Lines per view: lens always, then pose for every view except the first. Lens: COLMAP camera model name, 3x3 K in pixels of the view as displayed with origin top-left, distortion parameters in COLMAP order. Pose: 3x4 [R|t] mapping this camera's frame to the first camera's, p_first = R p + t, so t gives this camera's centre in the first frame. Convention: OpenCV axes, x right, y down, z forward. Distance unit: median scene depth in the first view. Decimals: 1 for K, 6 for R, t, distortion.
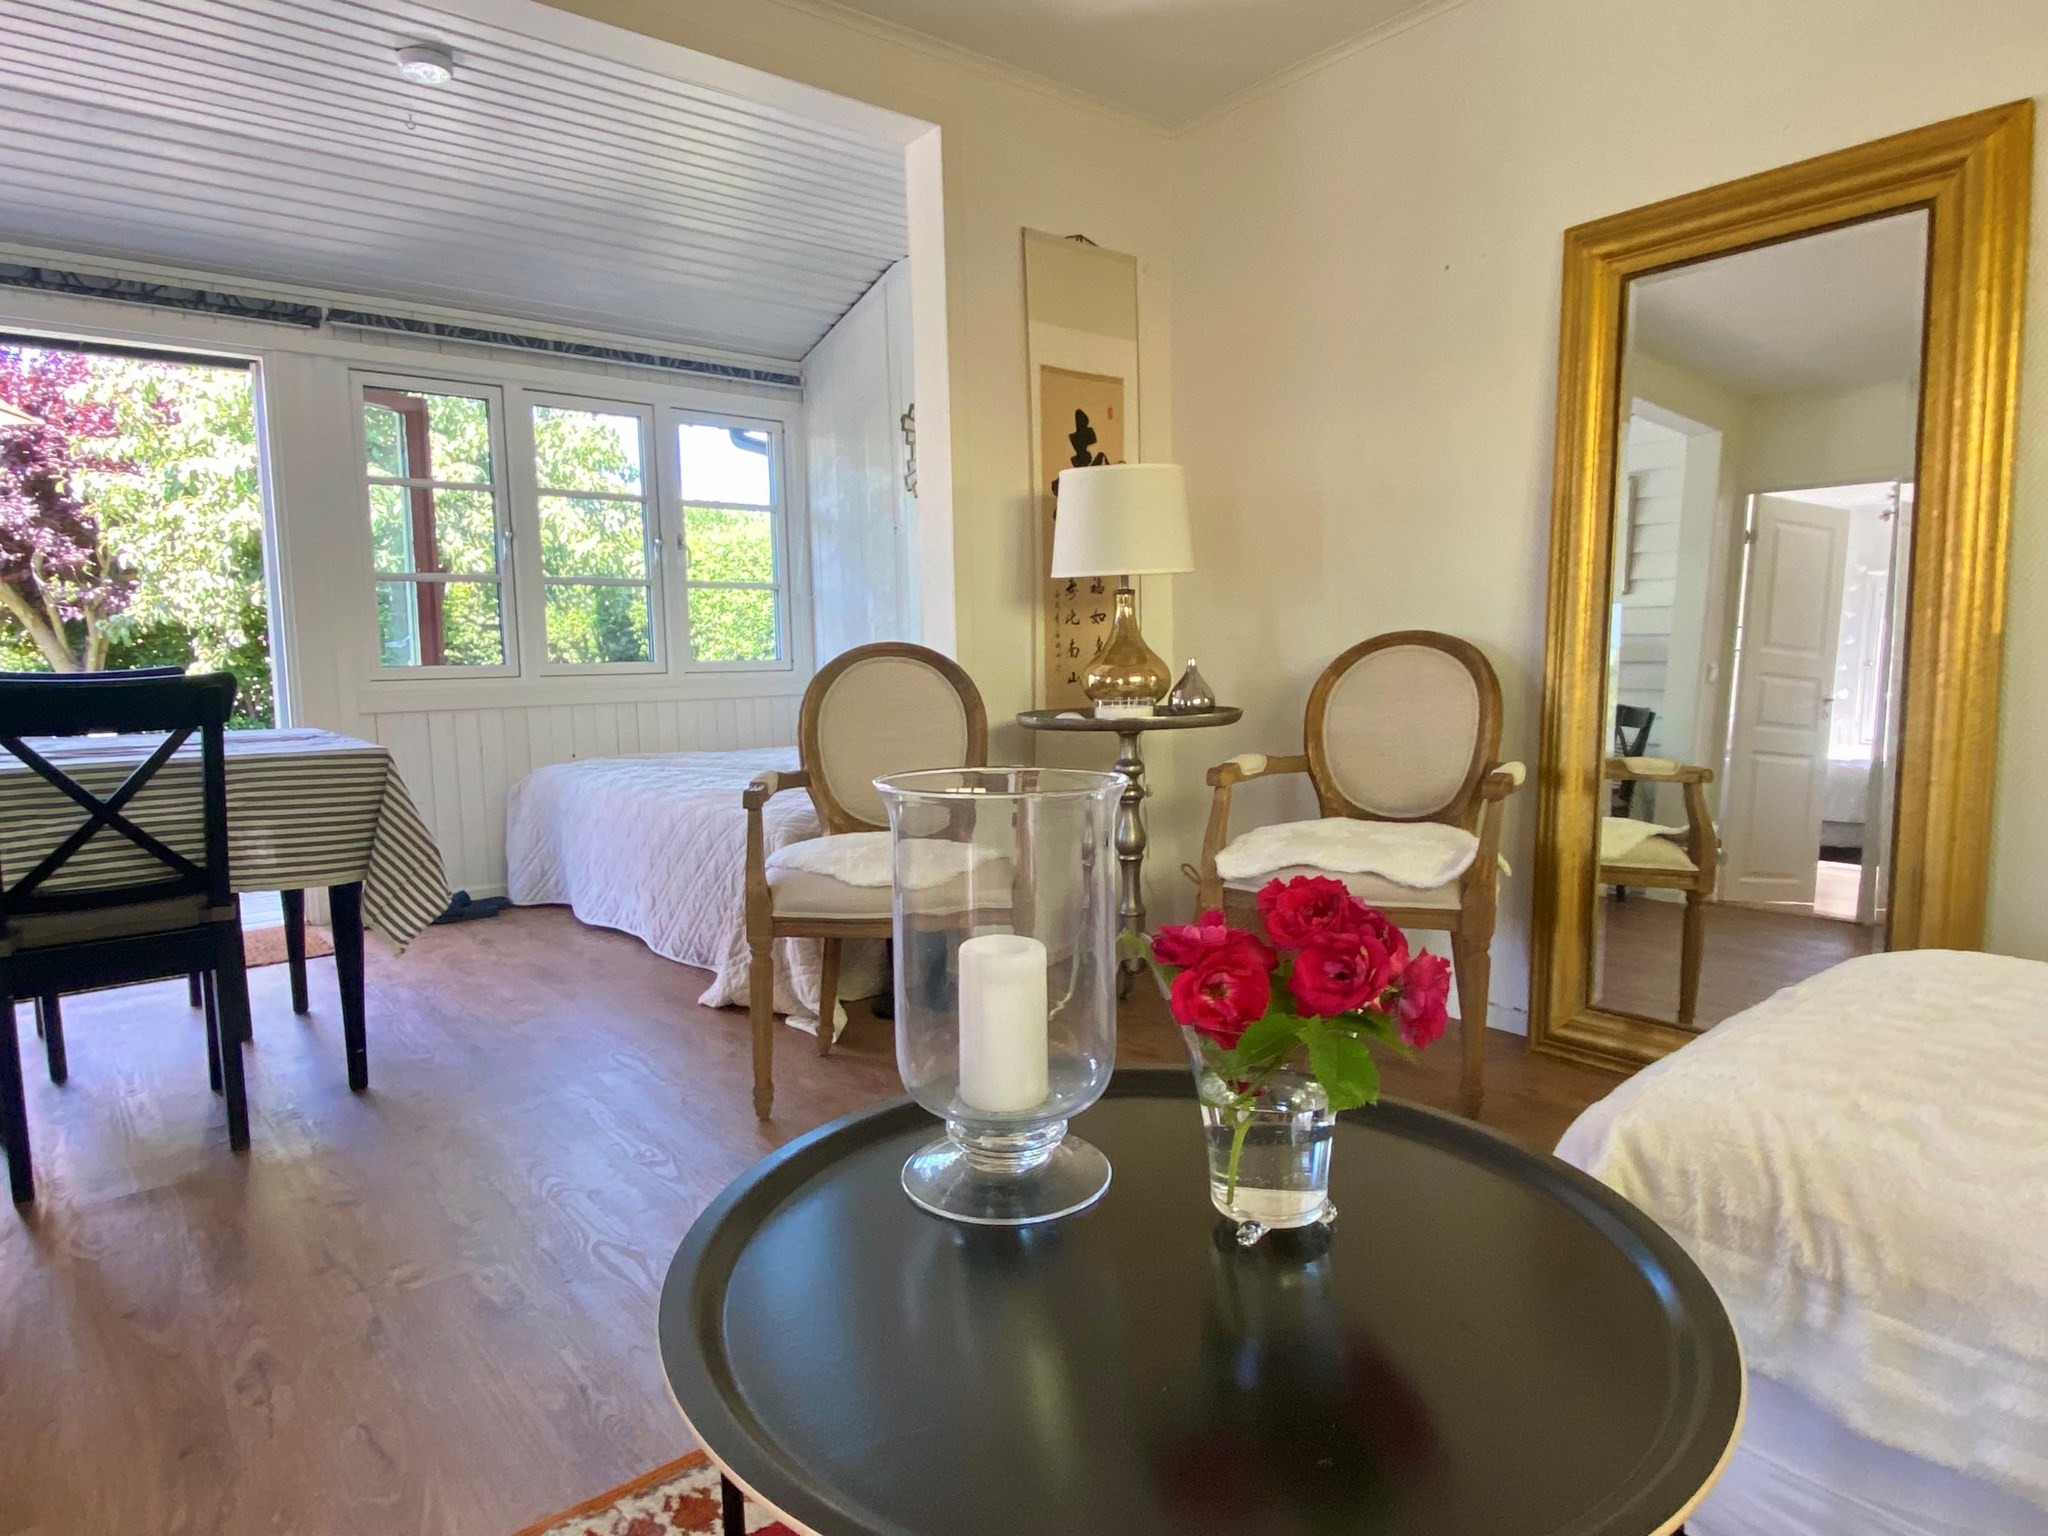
lens RADIAL K [[1202.5, 0, 997.4], [0, 1202.5, 762.4], [0, 0, 1]] dist [0.023018, -0.008277]
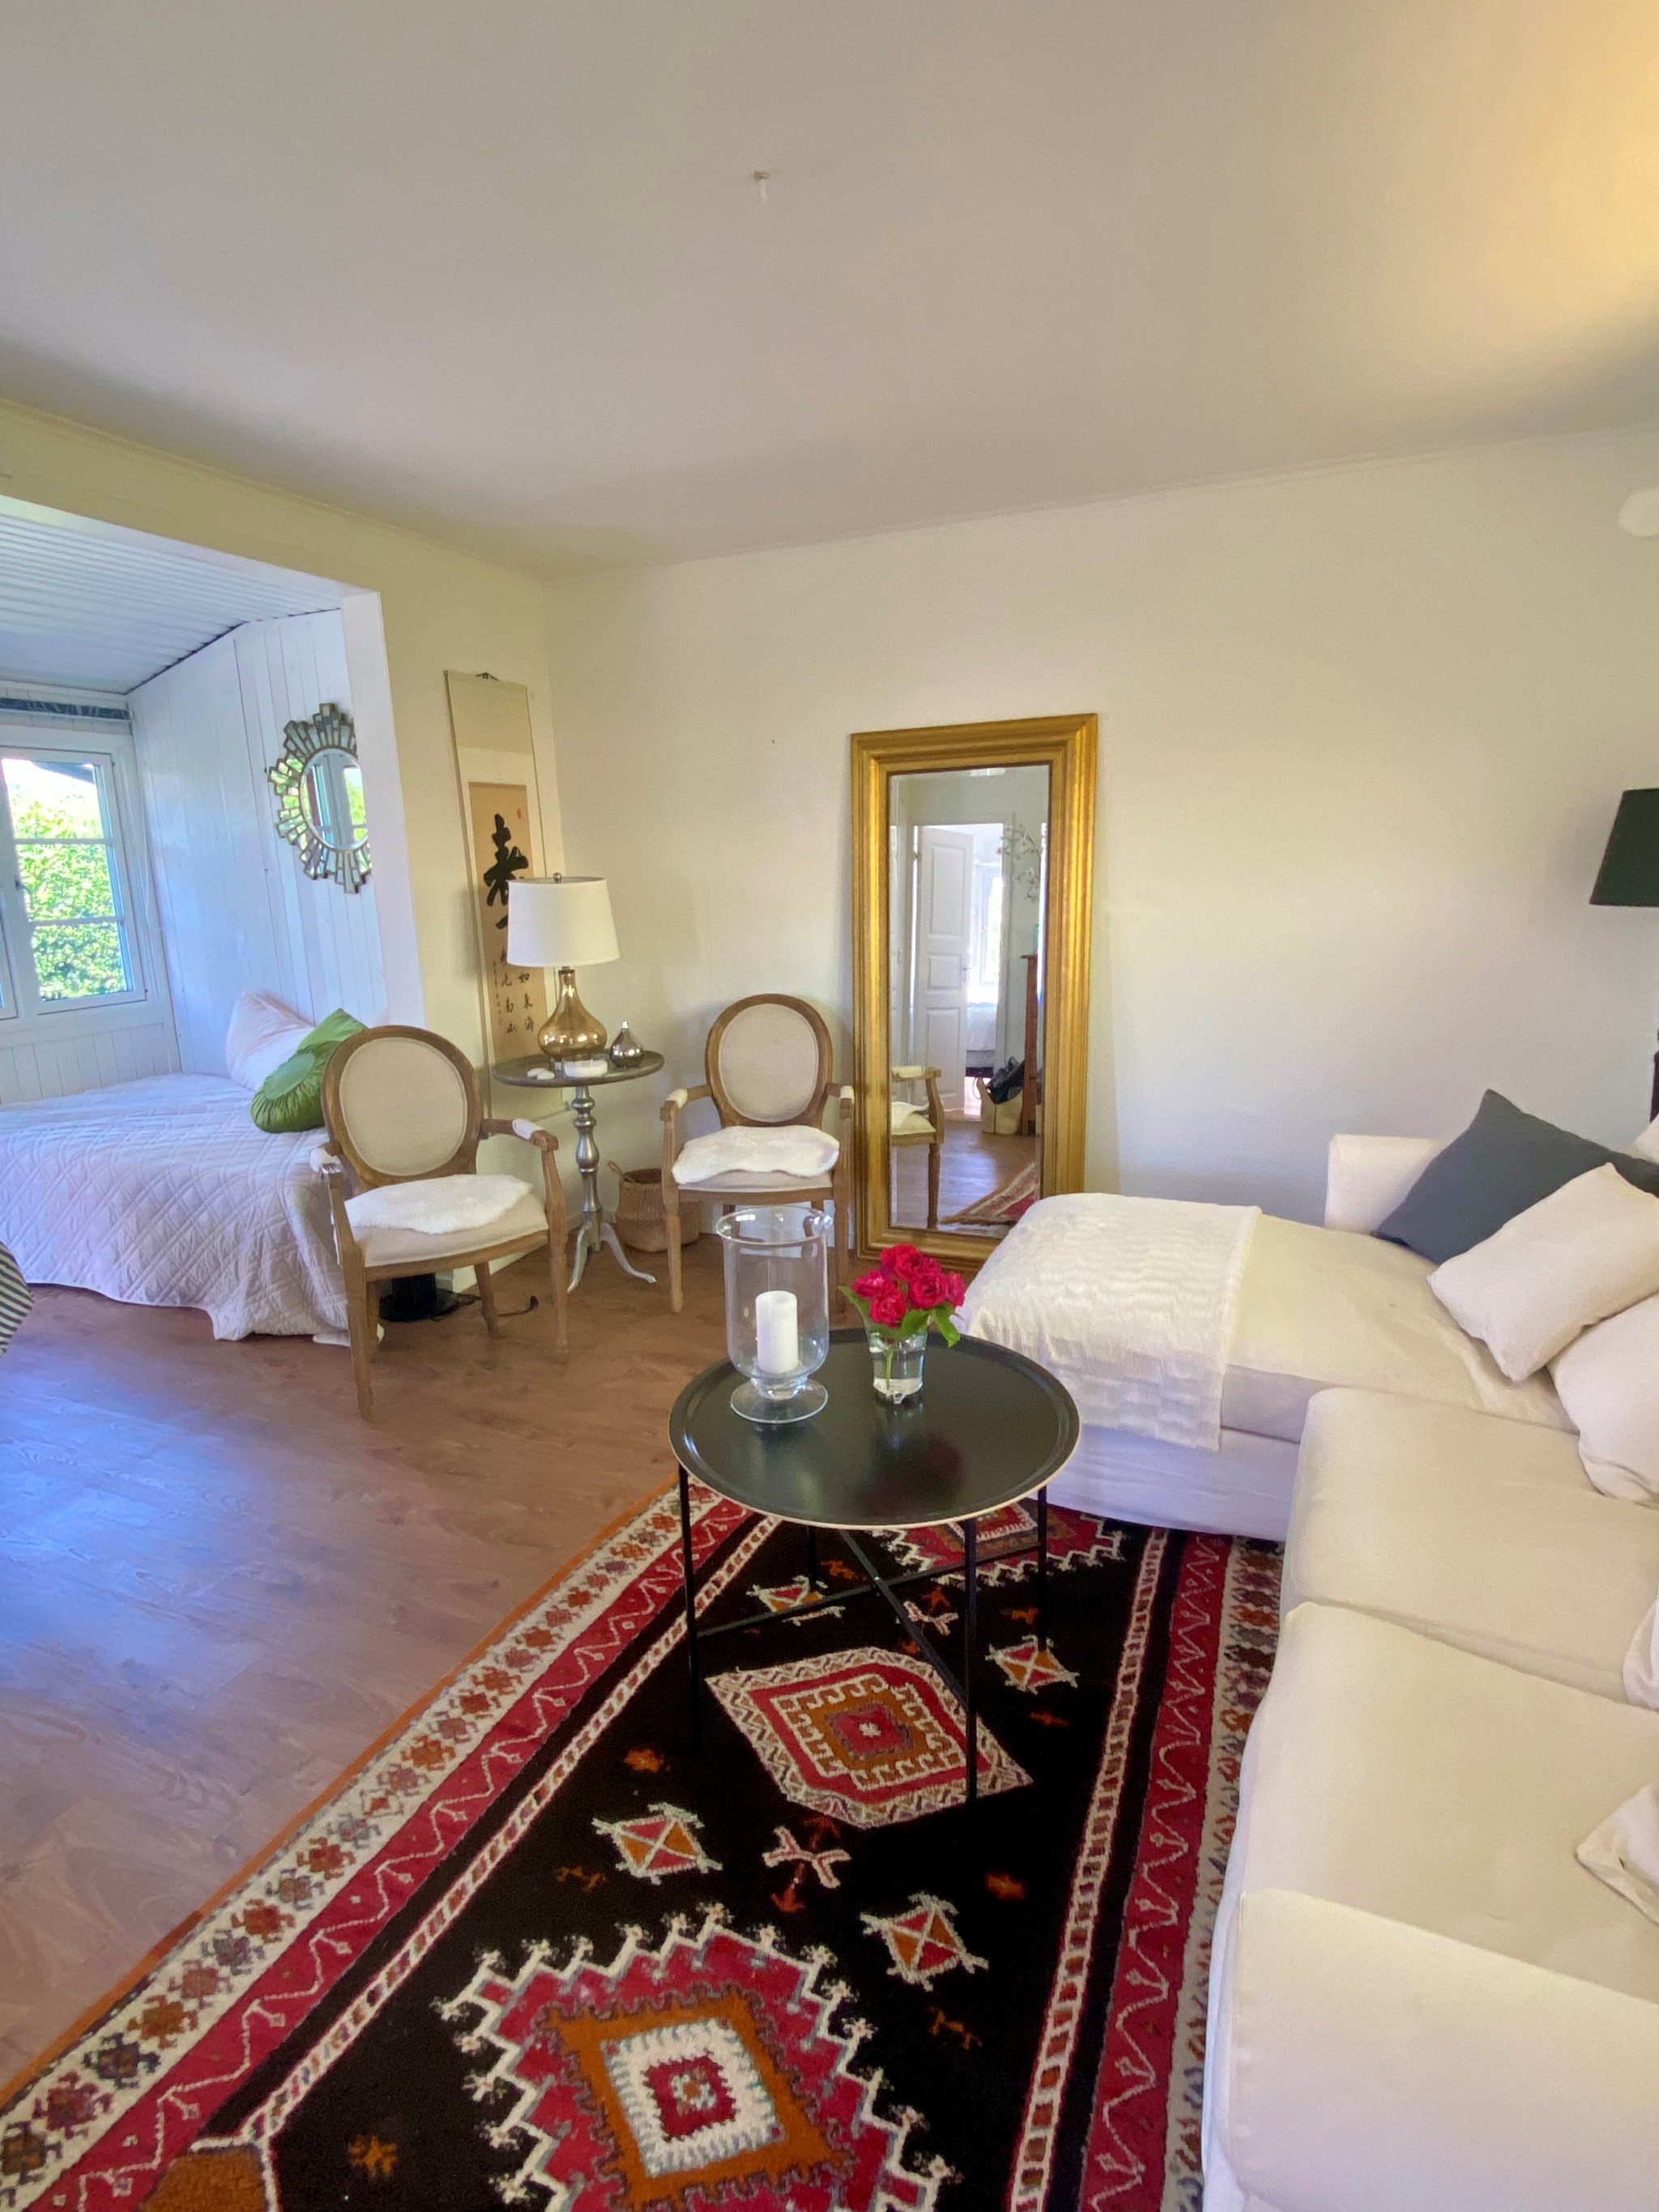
lens RADIAL K [[1167.0, 0, 812.8], [0, 1167.0, 1075.9], [0, 0, 1]] dist [0.004360, -0.008190]
pose [[0.875806, -0.100506, 0.472083, -0.273688], [0.060723, 0.993252, 0.098811, -0.138345], [-0.478828, -0.057873, 0.875999, -0.260209]]
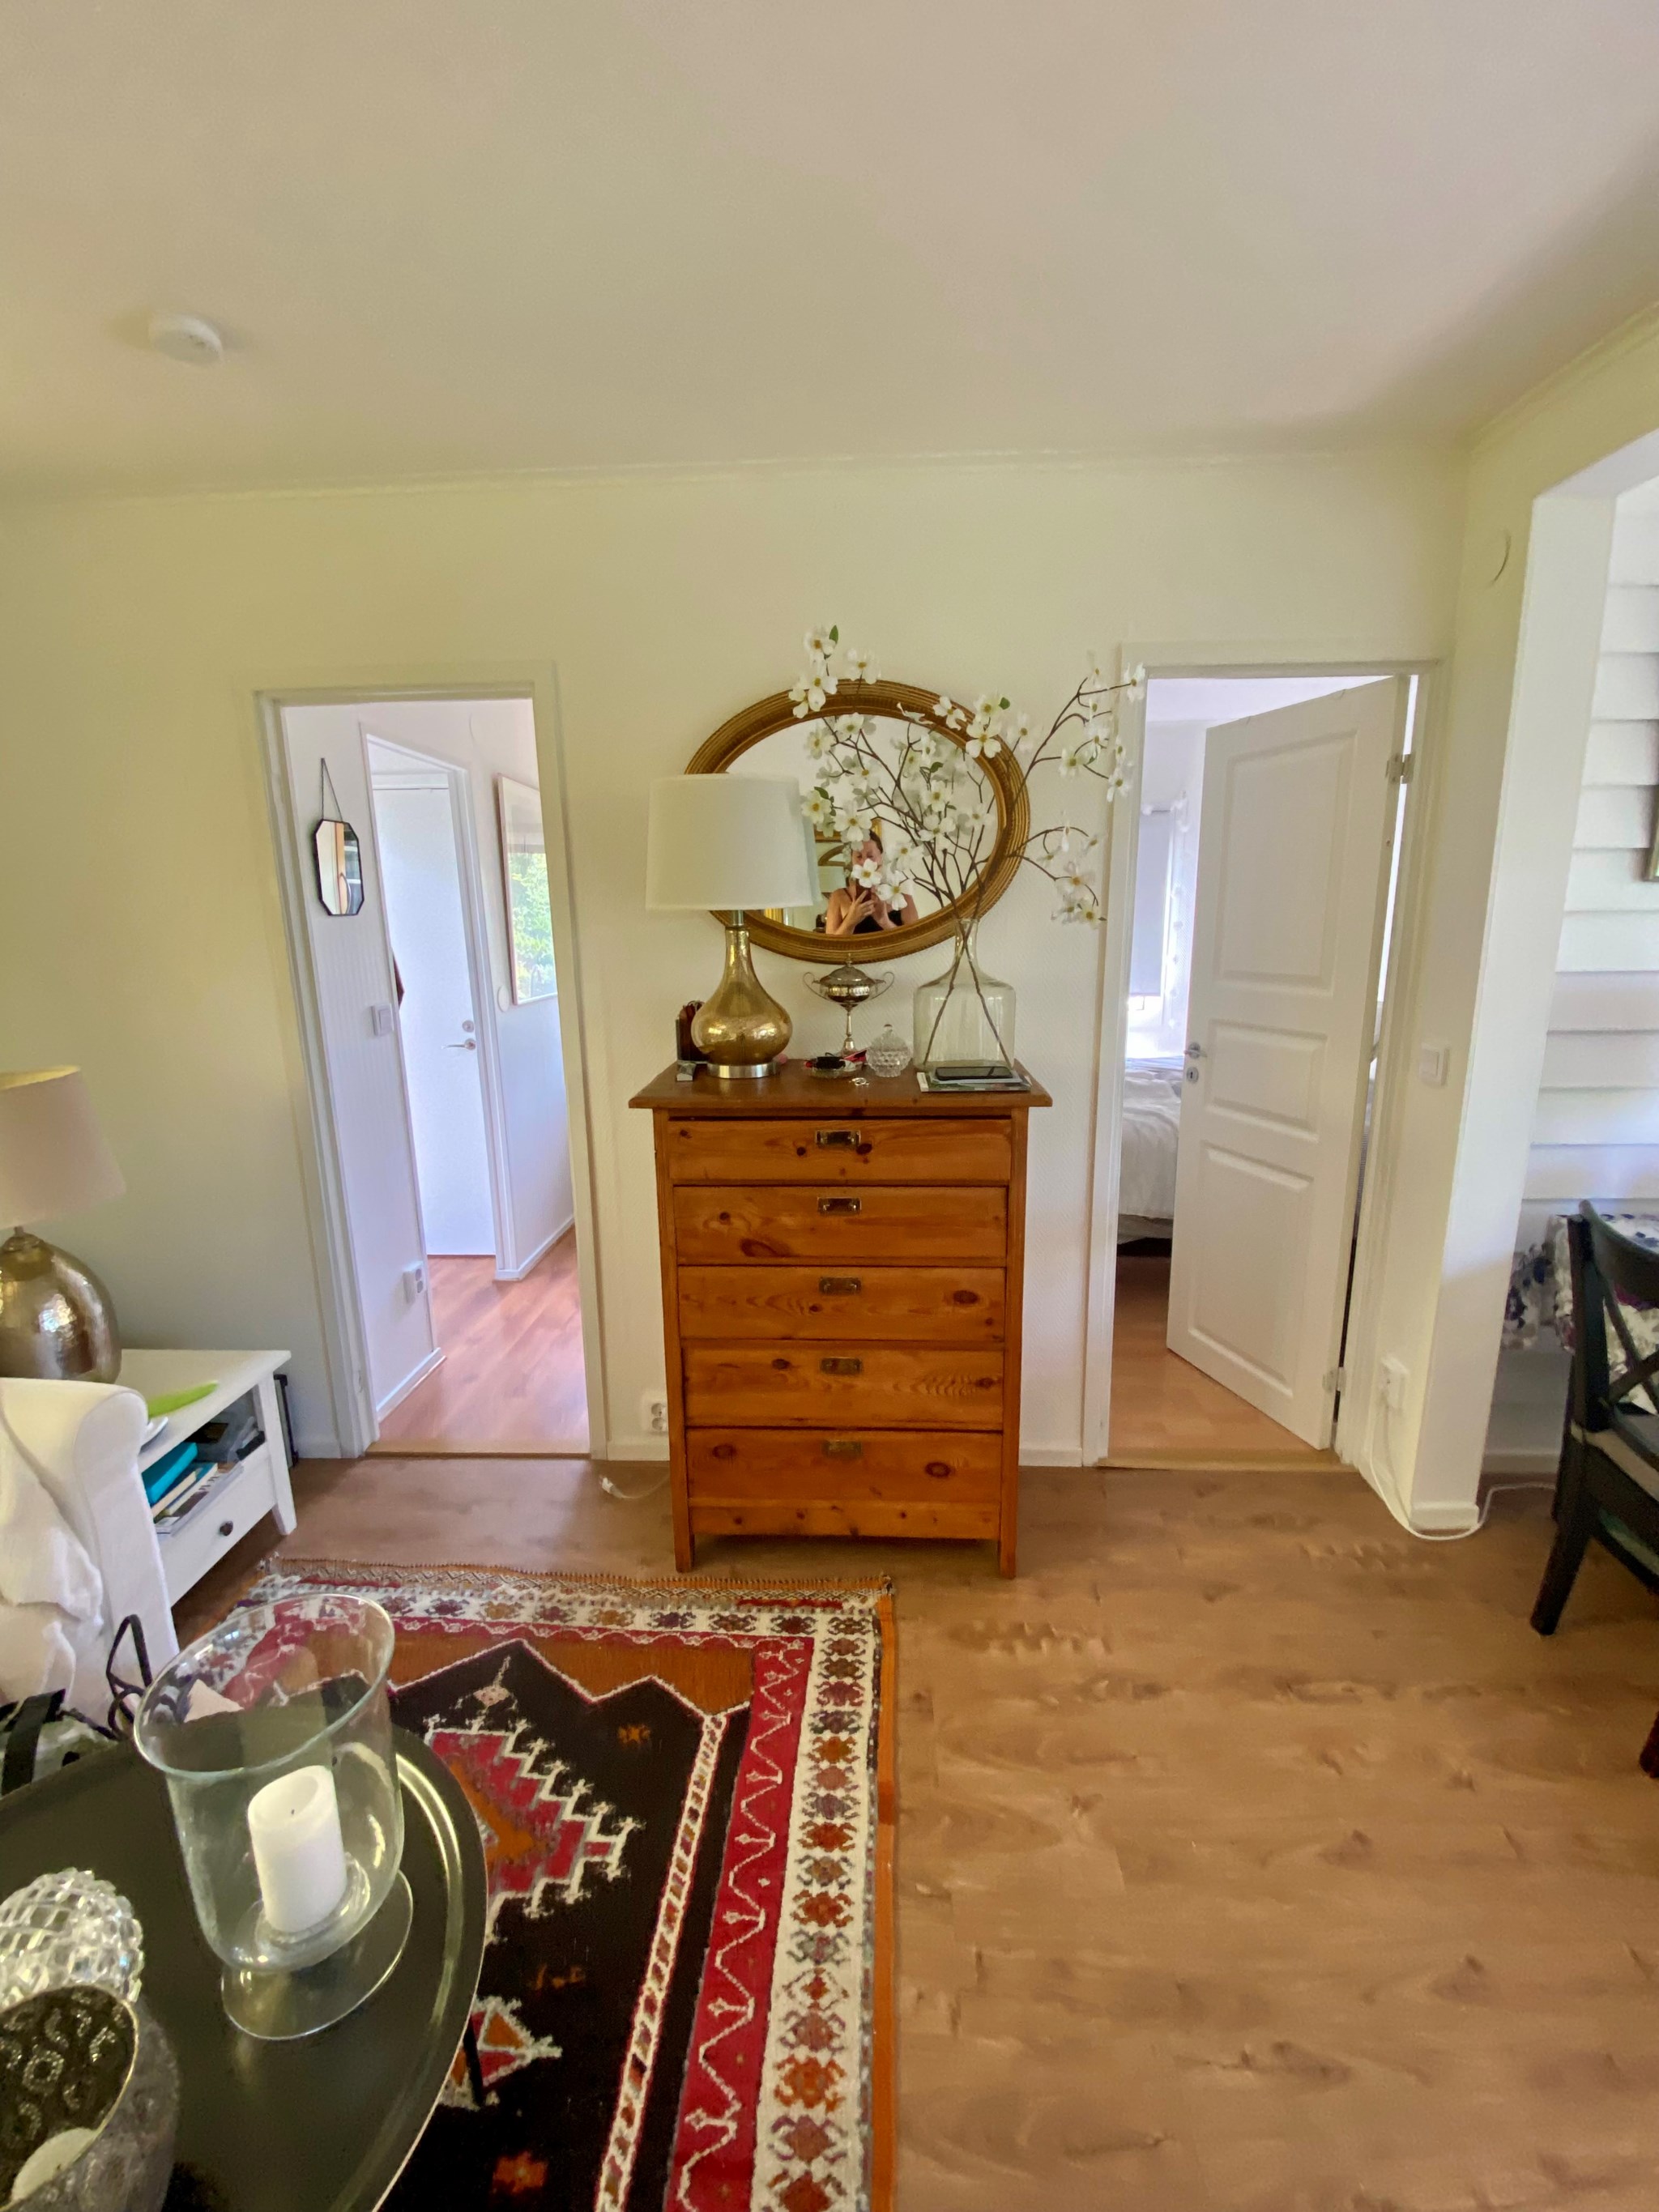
lens RADIAL K [[894.0, 0, 827.6], [0, 894.0, 1085.1], [0, 0, 1]] dist [0.006963, -0.013397]
pose [[-0.649832, 0.164904, -0.741974, 0.014091], [-0.059093, 0.962266, 0.265618, -0.233341], [0.757777, 0.216452, -0.615566, 0.531244]]
